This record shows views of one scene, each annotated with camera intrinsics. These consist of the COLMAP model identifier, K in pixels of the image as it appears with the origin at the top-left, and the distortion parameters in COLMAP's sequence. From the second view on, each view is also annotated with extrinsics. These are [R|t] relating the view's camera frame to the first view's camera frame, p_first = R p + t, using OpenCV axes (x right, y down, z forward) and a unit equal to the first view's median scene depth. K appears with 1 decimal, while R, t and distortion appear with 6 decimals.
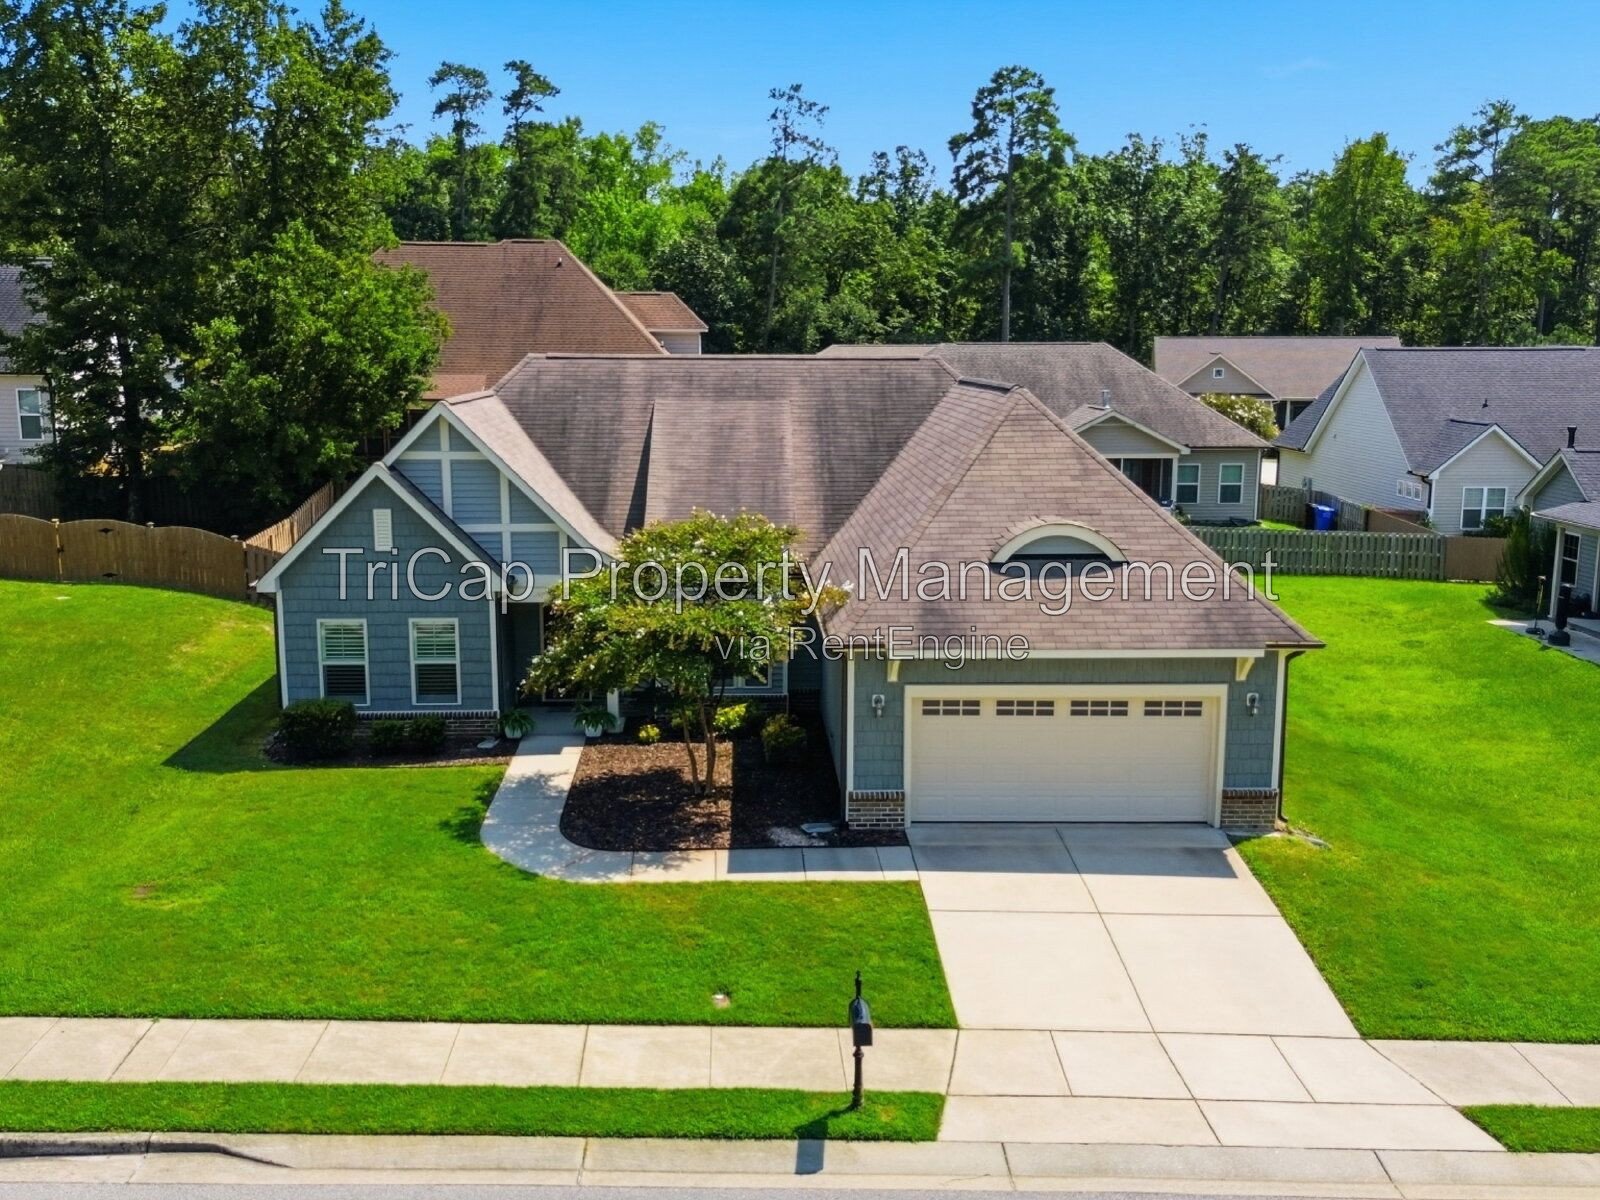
lens RADIAL K [[1494.4, 0, 802.4], [0, 1494.4, 601.4], [0, 0, 1]] dist [0.051320, -0.015333]
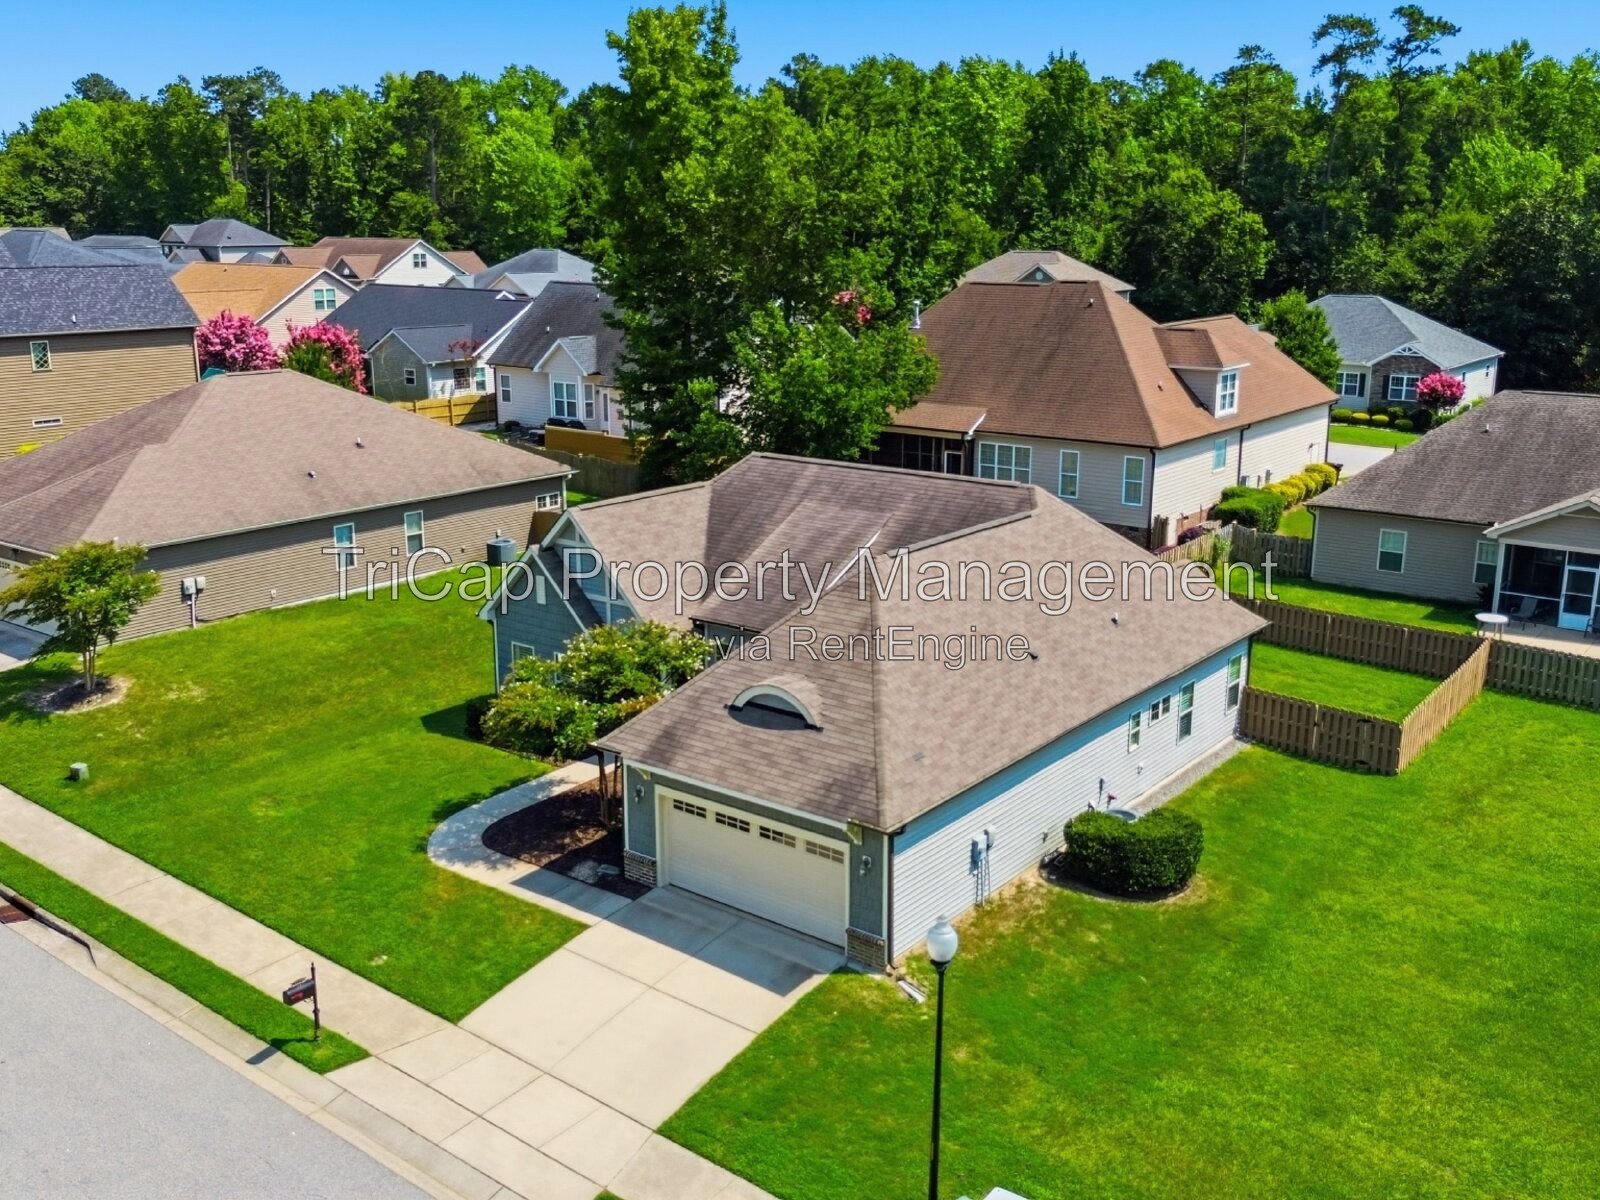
lens RADIAL K [[1494.4, 0, 802.4], [0, 1494.4, 601.4], [0, 0, 1]] dist [0.051320, -0.015333]
pose [[0.764624, 0.158399, -0.624707, 0.971720], [-0.113574, 0.987274, 0.111318, -0.267824], [0.634390, -0.014166, 0.772884, 0.042973]]
